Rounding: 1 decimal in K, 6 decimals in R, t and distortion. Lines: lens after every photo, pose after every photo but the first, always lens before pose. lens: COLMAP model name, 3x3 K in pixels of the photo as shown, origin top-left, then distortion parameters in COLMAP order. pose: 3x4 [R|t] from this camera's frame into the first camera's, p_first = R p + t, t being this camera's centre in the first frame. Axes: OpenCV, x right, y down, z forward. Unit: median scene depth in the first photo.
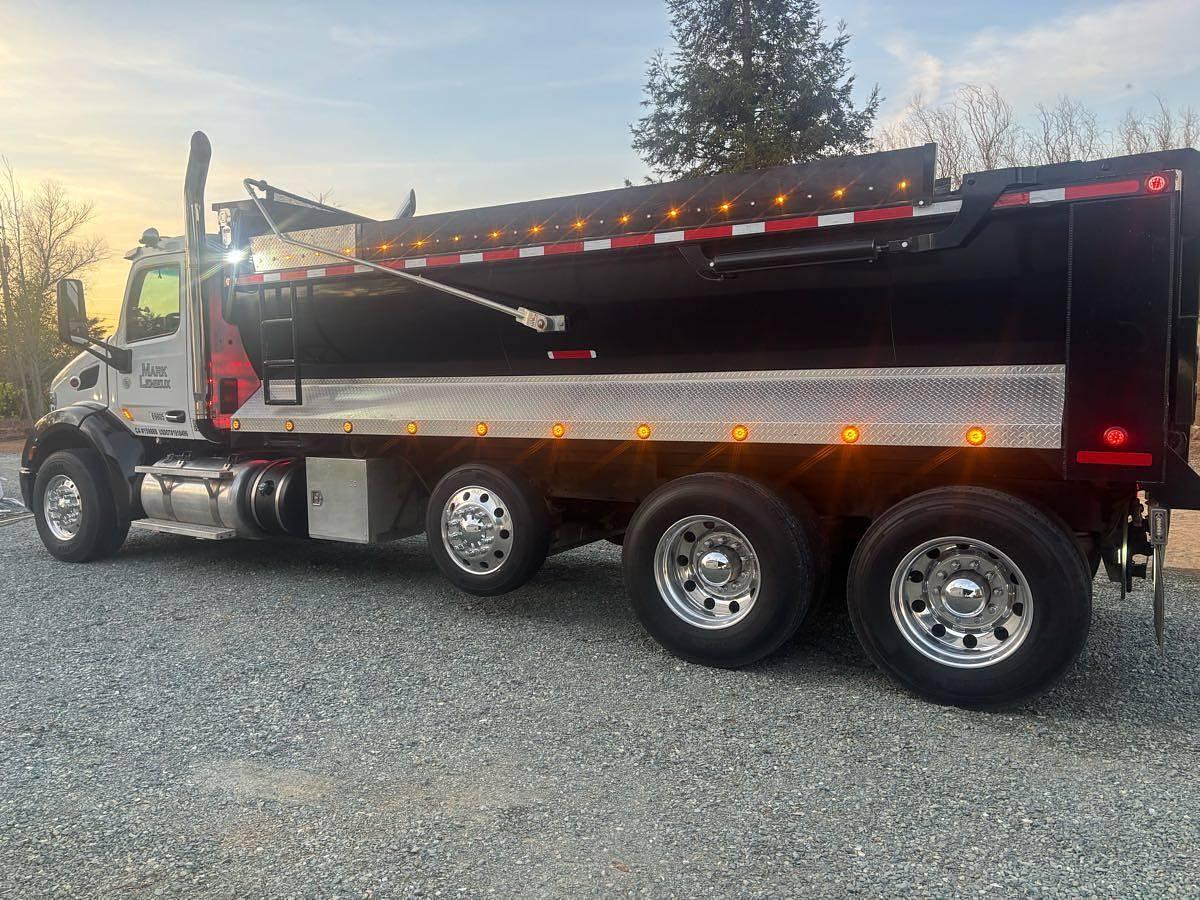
lens RADIAL K [[901.9, 0, 600.0], [0, 901.9, 450.0], [0, 0, 1]] dist [0.028953, -0.008569]
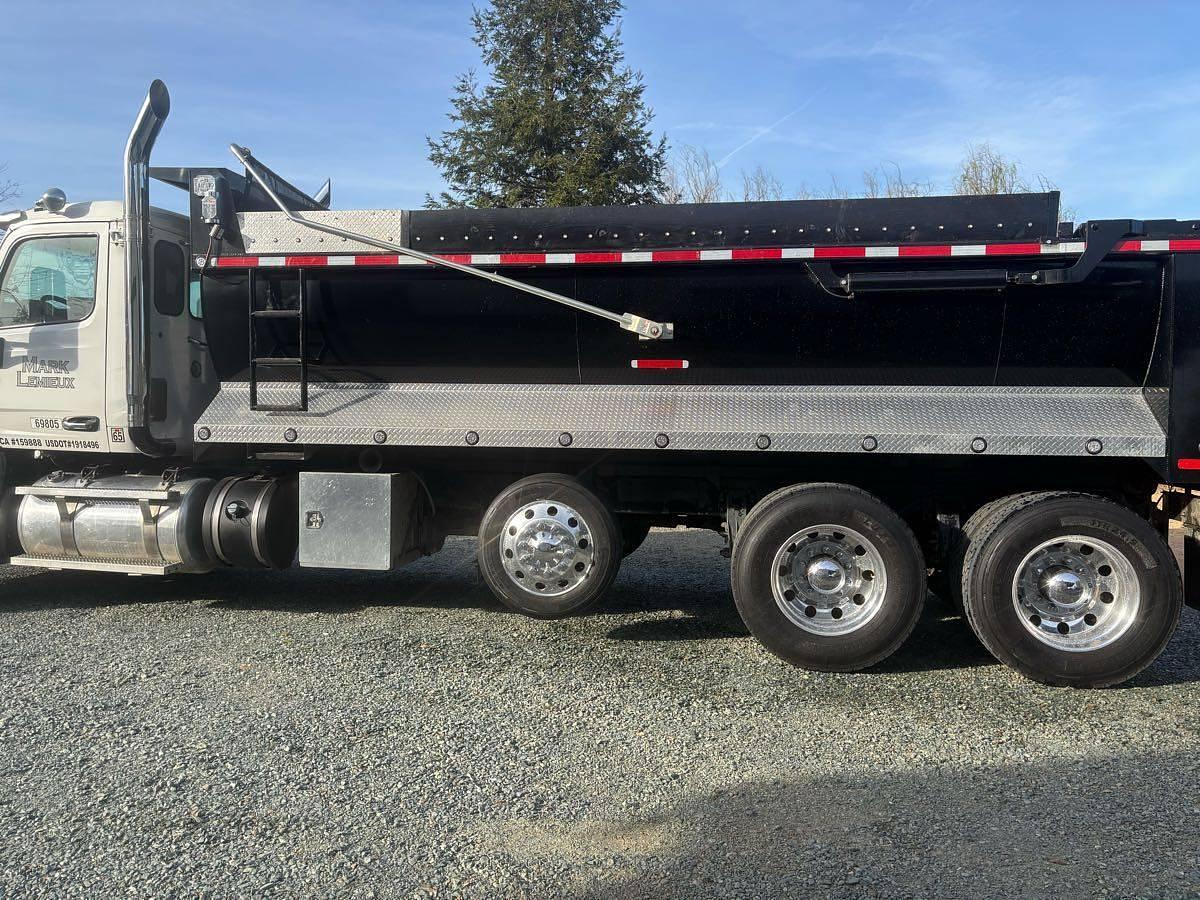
lens RADIAL K [[899.4, 0, 606.8], [0, 899.4, 432.5], [0, 0, 1]] dist [0.074651, -0.098971]
pose [[0.930702, 0.013301, 0.365536, -0.374223], [0.004337, 0.998867, -0.047389, 0.012505], [-0.365752, 0.045690, 0.929590, 0.095413]]
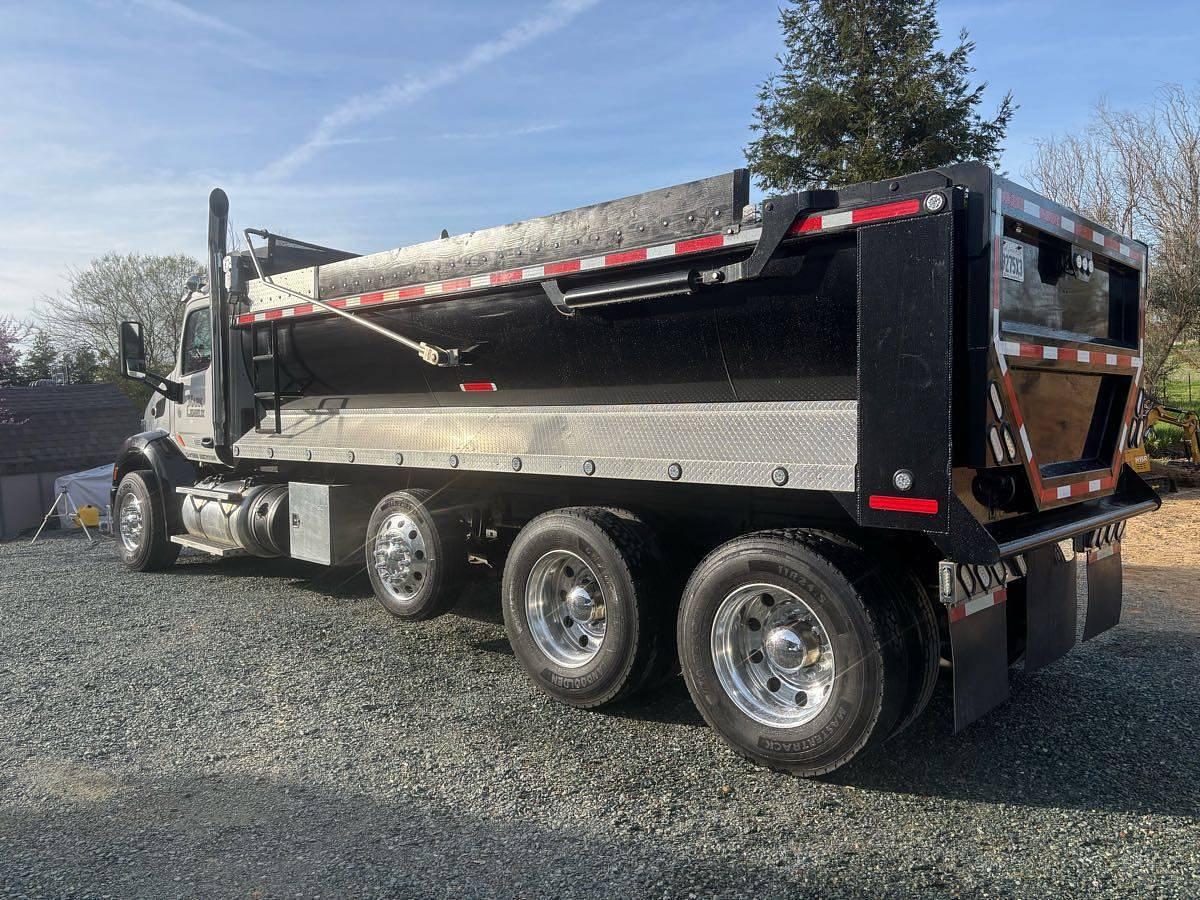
lens RADIAL K [[907.0, 0, 603.1], [0, 907.0, 441.1], [0, 0, 1]] dist [0.054038, -0.100161]
pose [[0.974267, 0.010716, -0.225142, 0.286679], [-0.019388, 0.999151, -0.036343, -0.008870], [0.224561, 0.039773, 0.973648, 0.027384]]
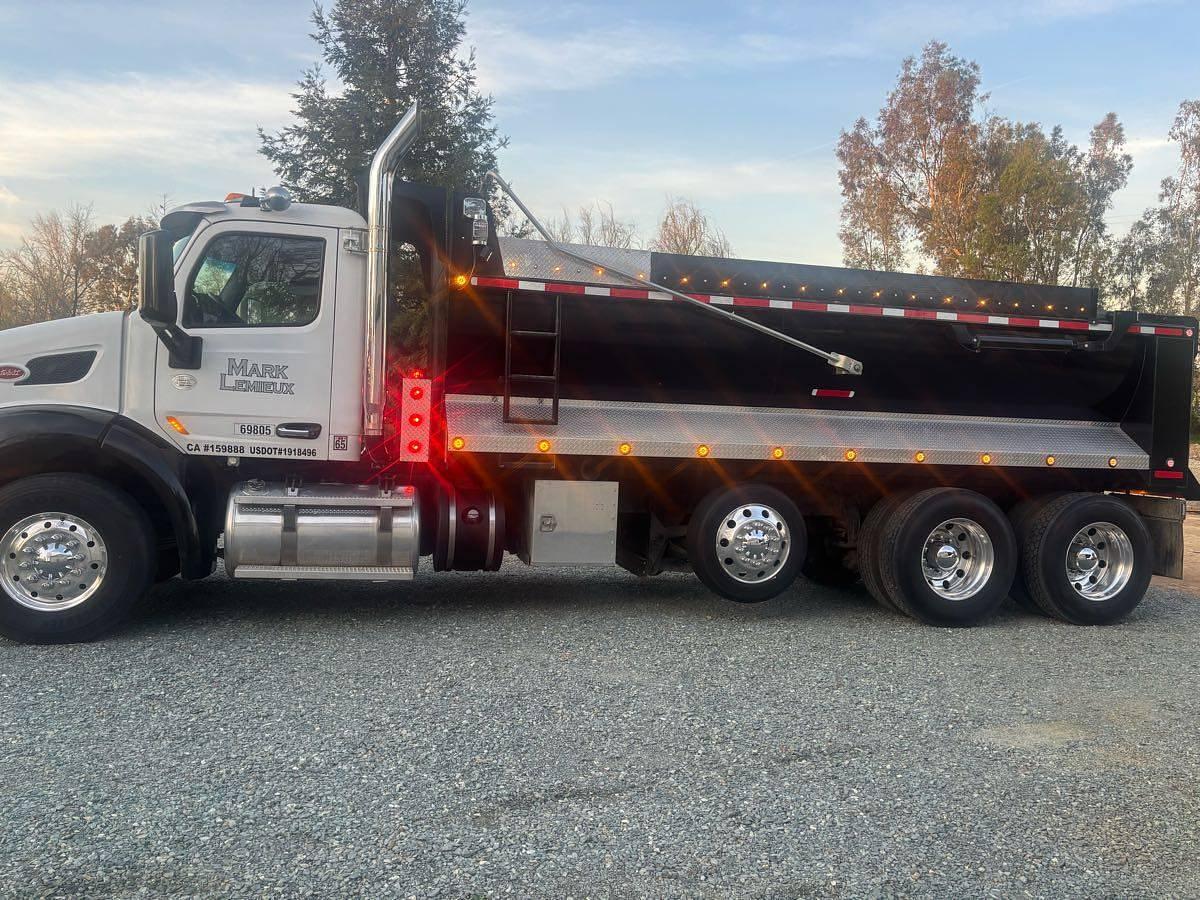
lens RADIAL K [[907.0, 0, 603.1], [0, 907.0, 441.1], [0, 0, 1]] dist [0.054038, -0.100161]
pose [[0.708885, 0.030389, 0.704669, -0.948603], [0.007914, 0.998666, -0.051030, 0.016312], [-0.705279, 0.041751, 0.707699, 0.293635]]
